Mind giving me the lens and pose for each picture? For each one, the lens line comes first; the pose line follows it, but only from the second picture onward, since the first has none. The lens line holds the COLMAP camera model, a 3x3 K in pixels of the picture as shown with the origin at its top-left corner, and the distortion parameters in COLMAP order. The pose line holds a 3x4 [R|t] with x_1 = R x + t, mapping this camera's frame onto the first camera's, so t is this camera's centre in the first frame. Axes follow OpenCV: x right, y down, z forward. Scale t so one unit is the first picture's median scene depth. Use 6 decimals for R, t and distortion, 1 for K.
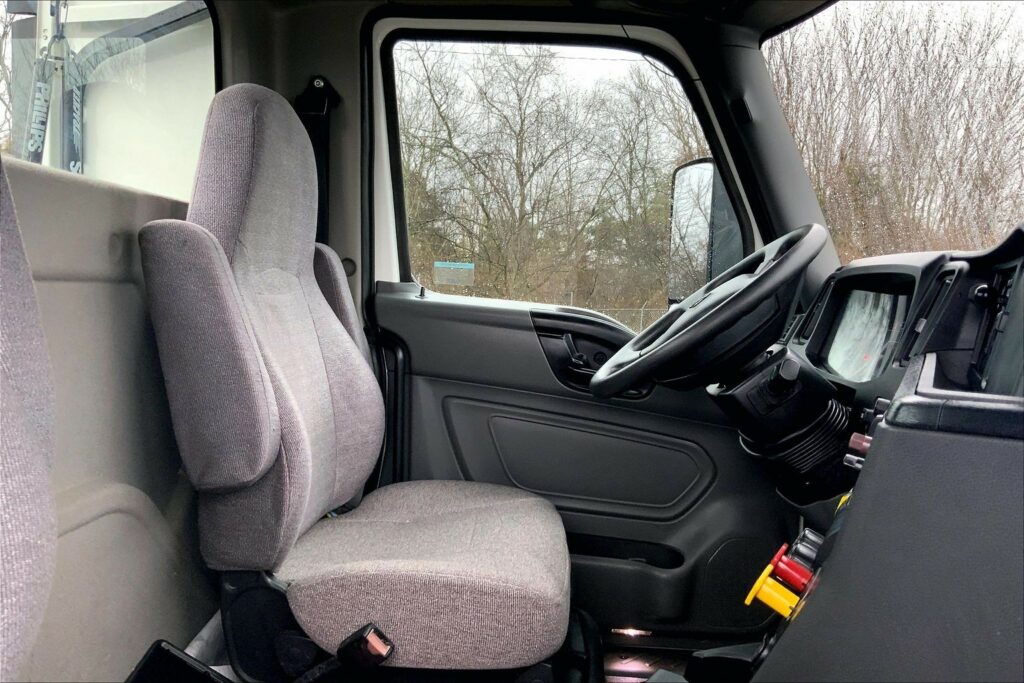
lens RADIAL K [[836.7, 0, 512.0], [0, 836.7, 341.5], [0, 0, 1]] dist [0.116342, -0.247002]
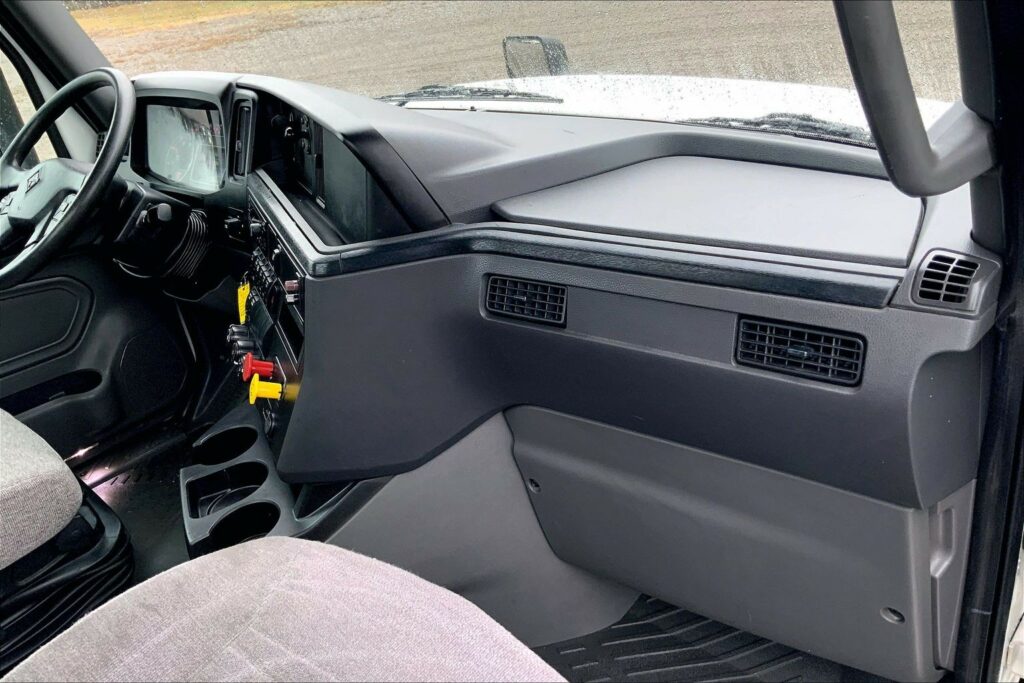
lens RADIAL K [[836.7, 0, 512.0], [0, 836.7, 341.5], [0, 0, 1]] dist [0.116342, -0.247002]
pose [[0.619540, -0.456429, 0.638626, -0.227193], [0.205917, 0.879581, 0.428878, -0.221401], [-0.757475, -0.134203, 0.638922, -0.198825]]
